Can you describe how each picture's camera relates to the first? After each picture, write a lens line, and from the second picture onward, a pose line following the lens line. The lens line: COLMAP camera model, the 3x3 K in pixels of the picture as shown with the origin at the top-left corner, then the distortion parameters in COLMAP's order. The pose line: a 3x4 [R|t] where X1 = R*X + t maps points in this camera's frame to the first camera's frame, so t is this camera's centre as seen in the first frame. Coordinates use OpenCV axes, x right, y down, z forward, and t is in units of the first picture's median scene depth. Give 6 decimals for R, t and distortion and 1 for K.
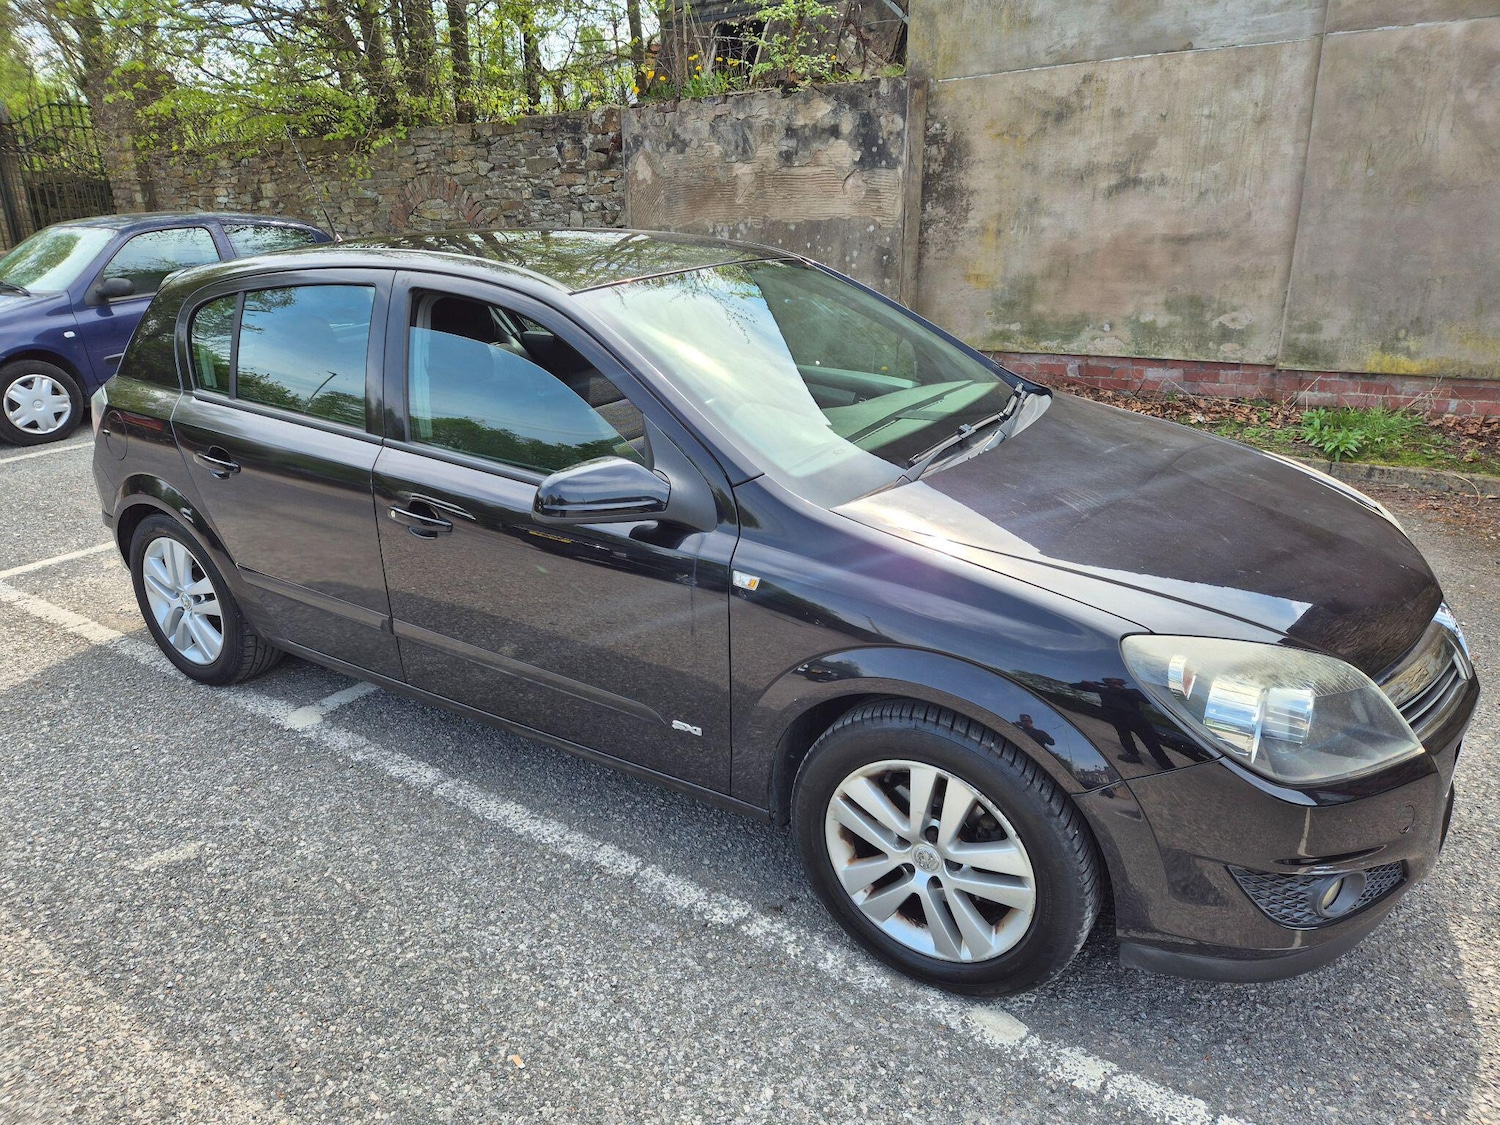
lens RADIAL K [[1012.6, 0, 749.9], [0, 1012.6, 569.2], [0, 0, 1]] dist [0.072478, -0.066633]
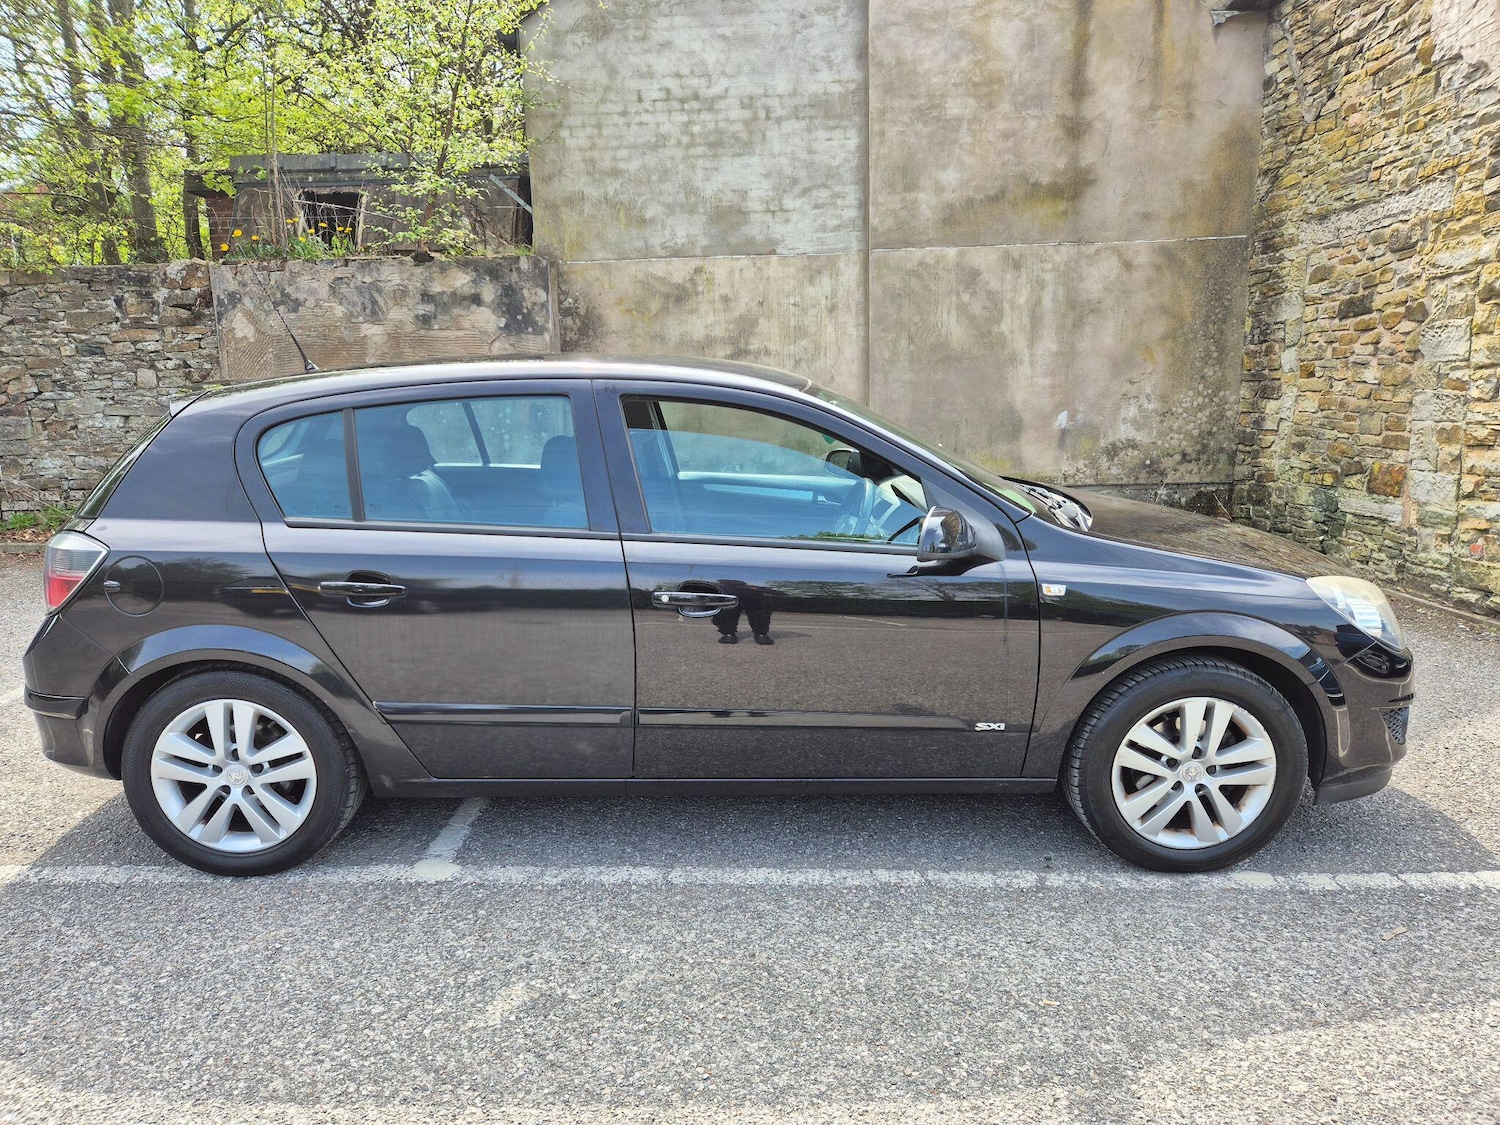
lens RADIAL K [[1001.4, 0, 748.2], [0, 1001.4, 582.9], [0, 0, 1]] dist [0.079778, -0.075022]
pose [[0.835280, -0.100933, 0.540481, -0.292620], [0.182633, 0.978125, -0.099587, 0.016857], [-0.518606, 0.181892, 0.835442, 0.032674]]
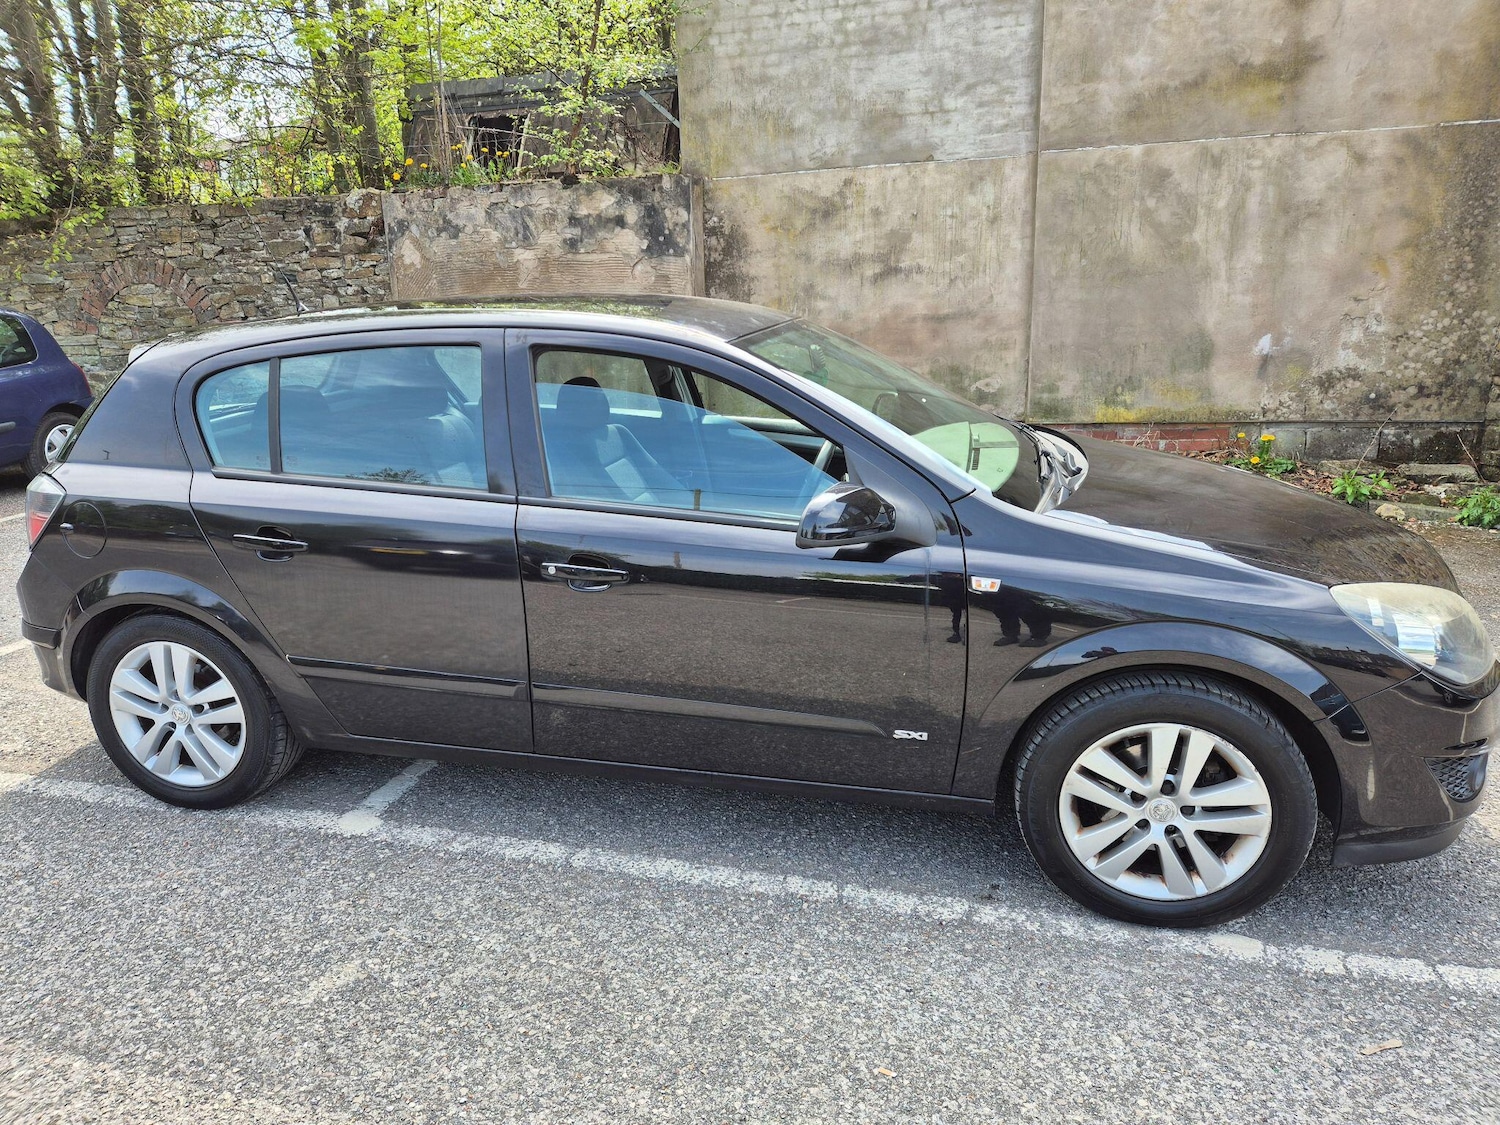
lens RADIAL K [[1009.9, 0, 750.0], [0, 1009.9, 562.5], [0, 0, 1]] dist [0.080057, -0.076278]
pose [[0.941570, -0.086619, 0.325490, -0.170485], [0.116139, 0.990594, -0.072348, 0.010759], [-0.316161, 0.105923, 0.942774, 0.010373]]
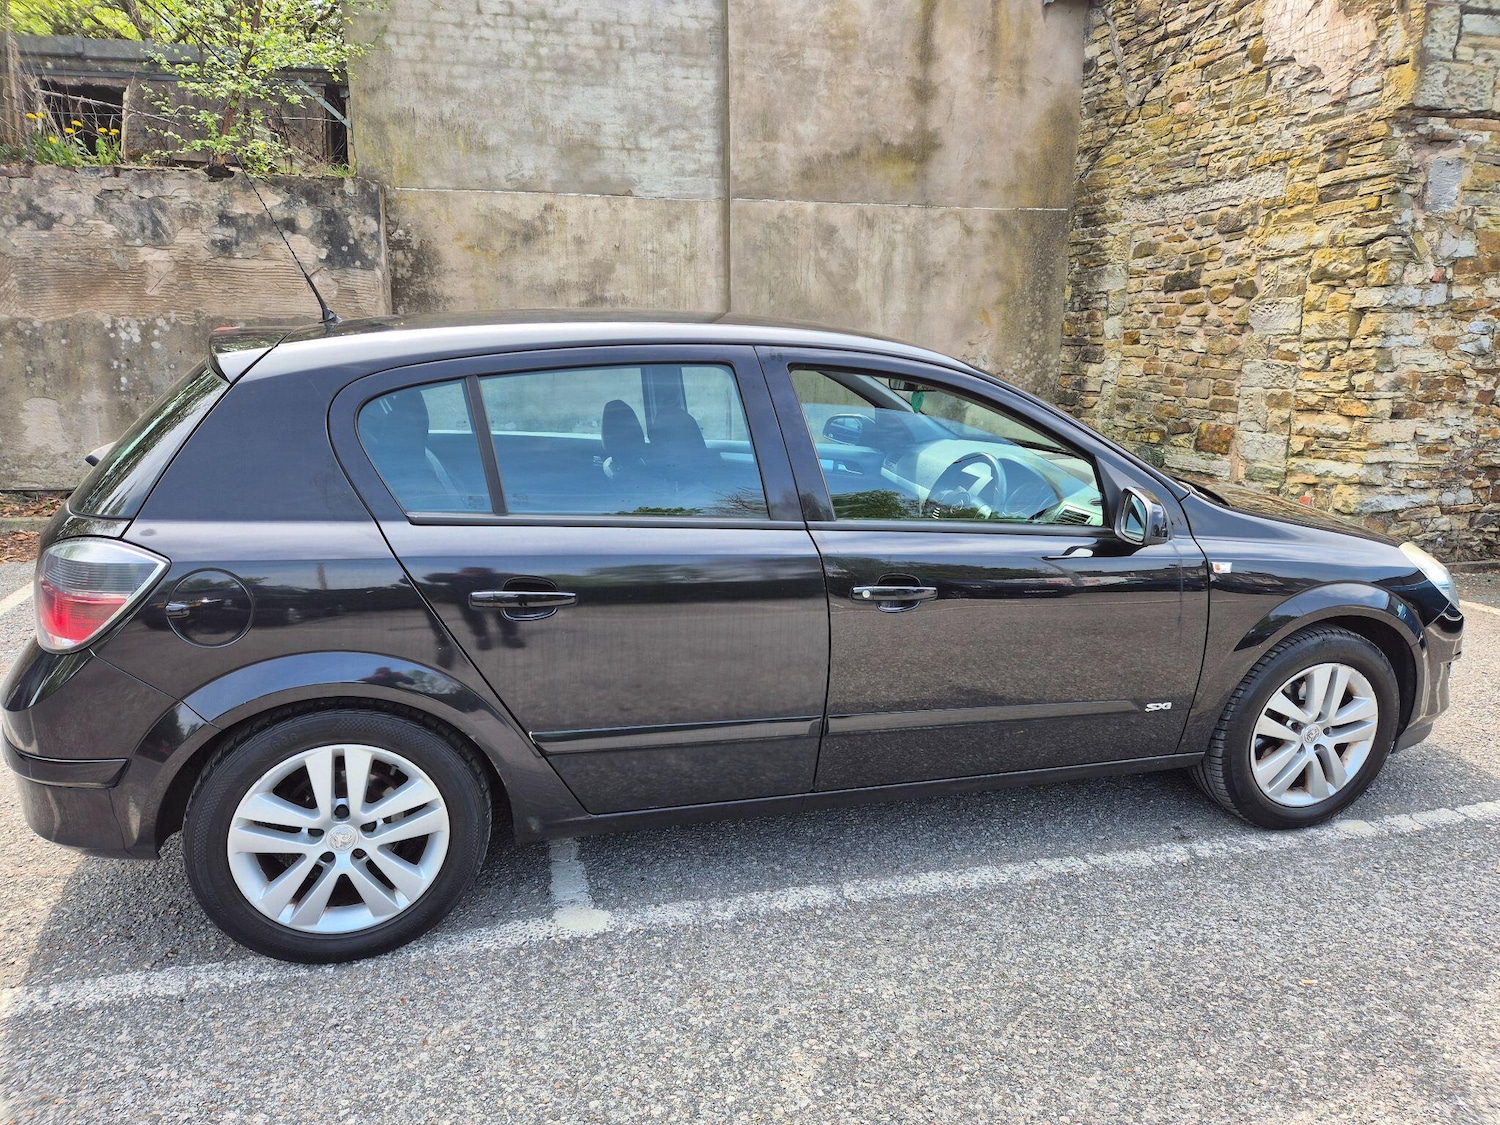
lens RADIAL K [[999.6, 0, 758.0], [0, 999.6, 566.1], [0, 0, 1]] dist [0.079347, -0.076498]
pose [[0.647169, -0.148468, 0.747750, -0.387353], [0.229761, 0.973231, -0.005617, -0.034156], [-0.726899, 0.175439, 0.663957, 0.159740]]
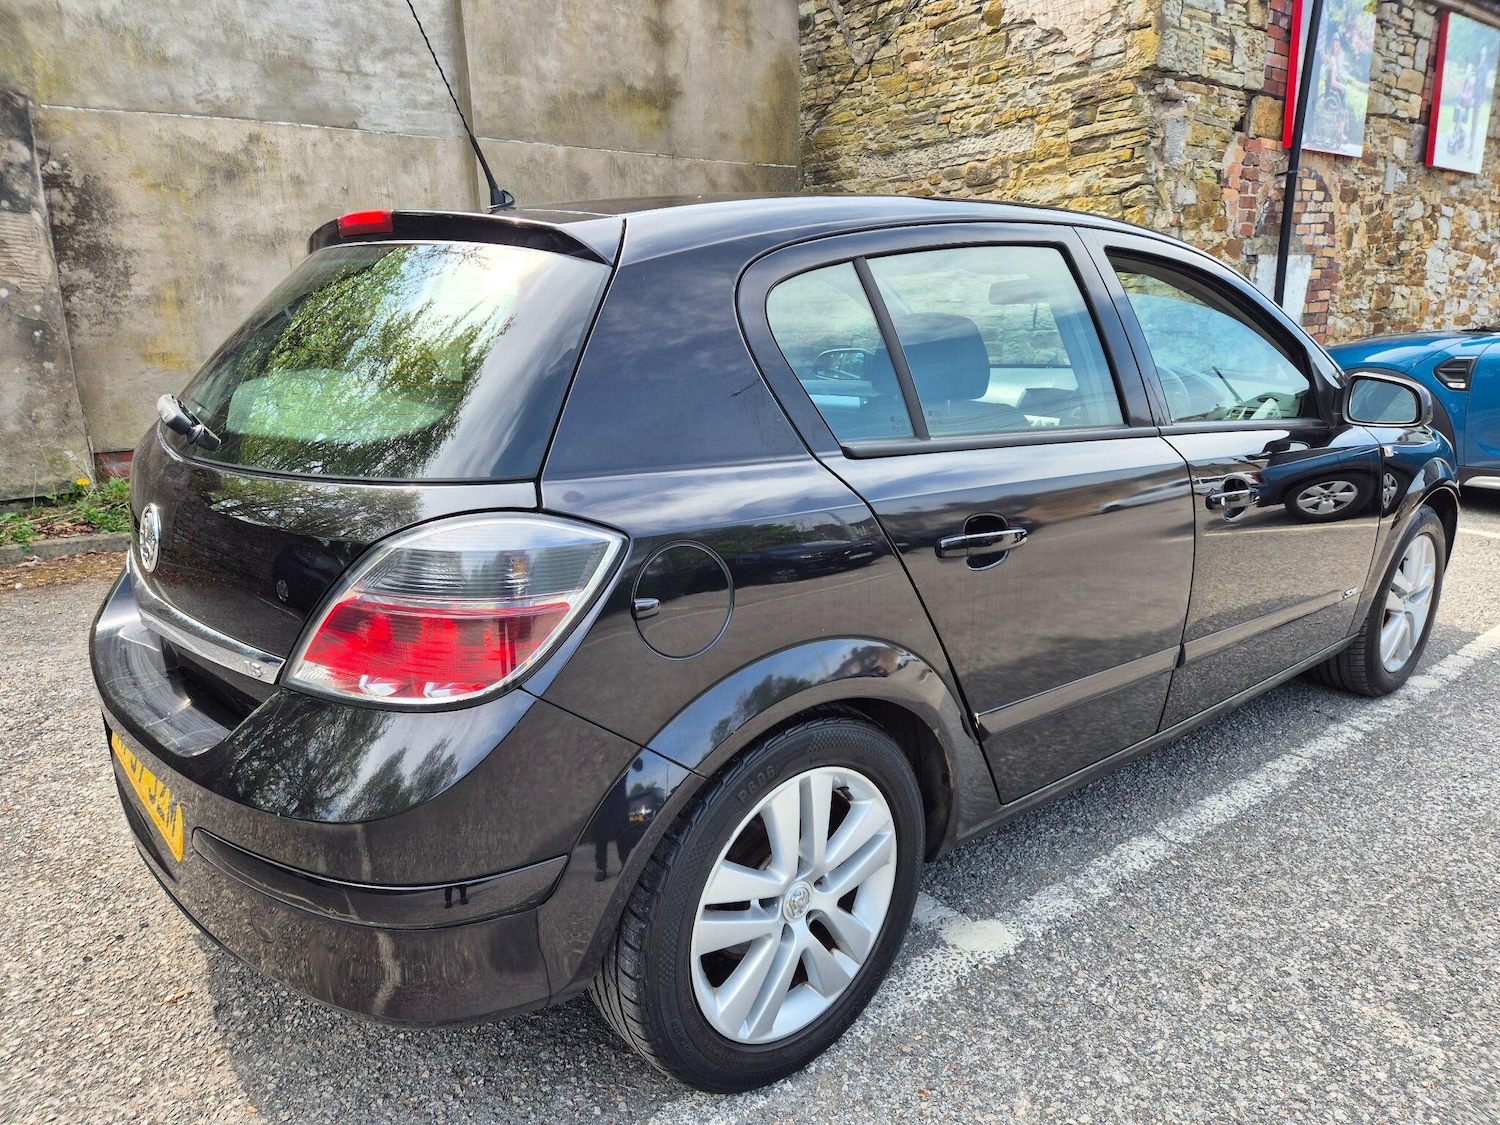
lens RADIAL K [[1003.6, 0, 750.0], [0, 1003.6, 562.5], [0, 0, 1]] dist [0.068444, -0.063871]
pose [[0.289881, -0.217959, 0.931914, -0.443393], [0.328366, 0.937268, 0.117070, -0.082606], [-0.898969, 0.272072, 0.343266, 0.378503]]
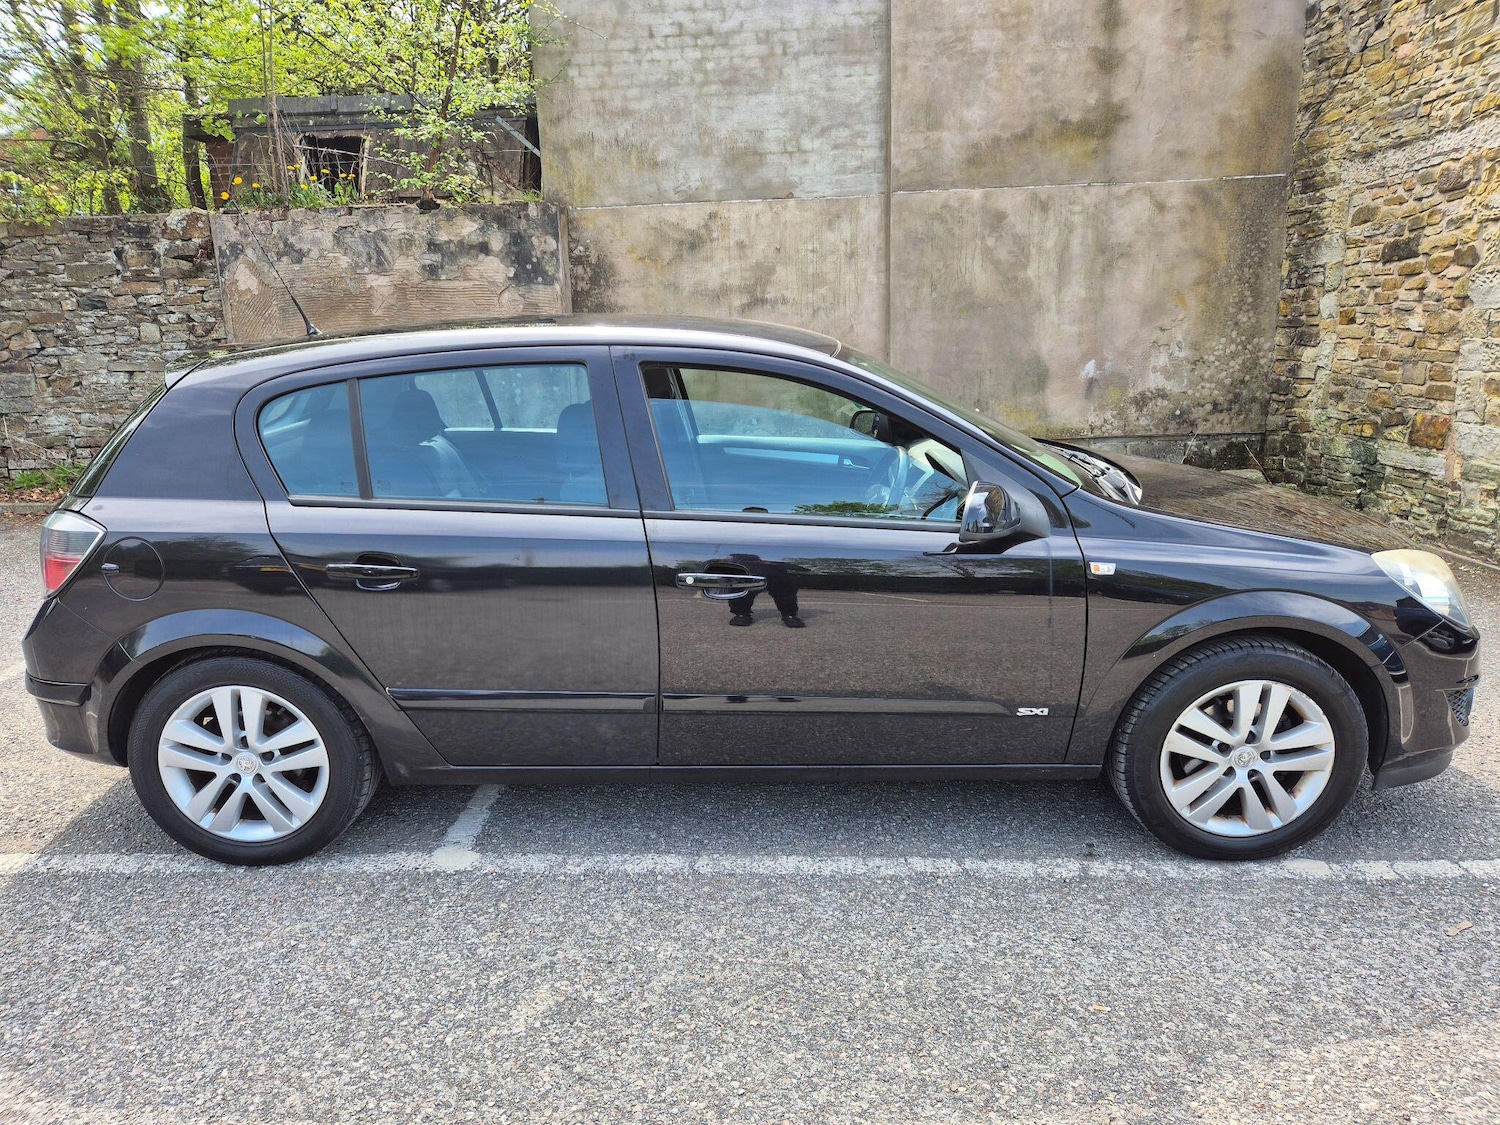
lens RADIAL K [[1003.9, 0, 749.5], [0, 1003.9, 576.4], [0, 0, 1]] dist [0.077410, -0.072923]
pose [[0.840628, -0.129515, 0.525900, -0.286111], [0.186247, 0.980898, -0.056139, 0.002746], [-0.508583, 0.145139, 0.848692, 0.049639]]
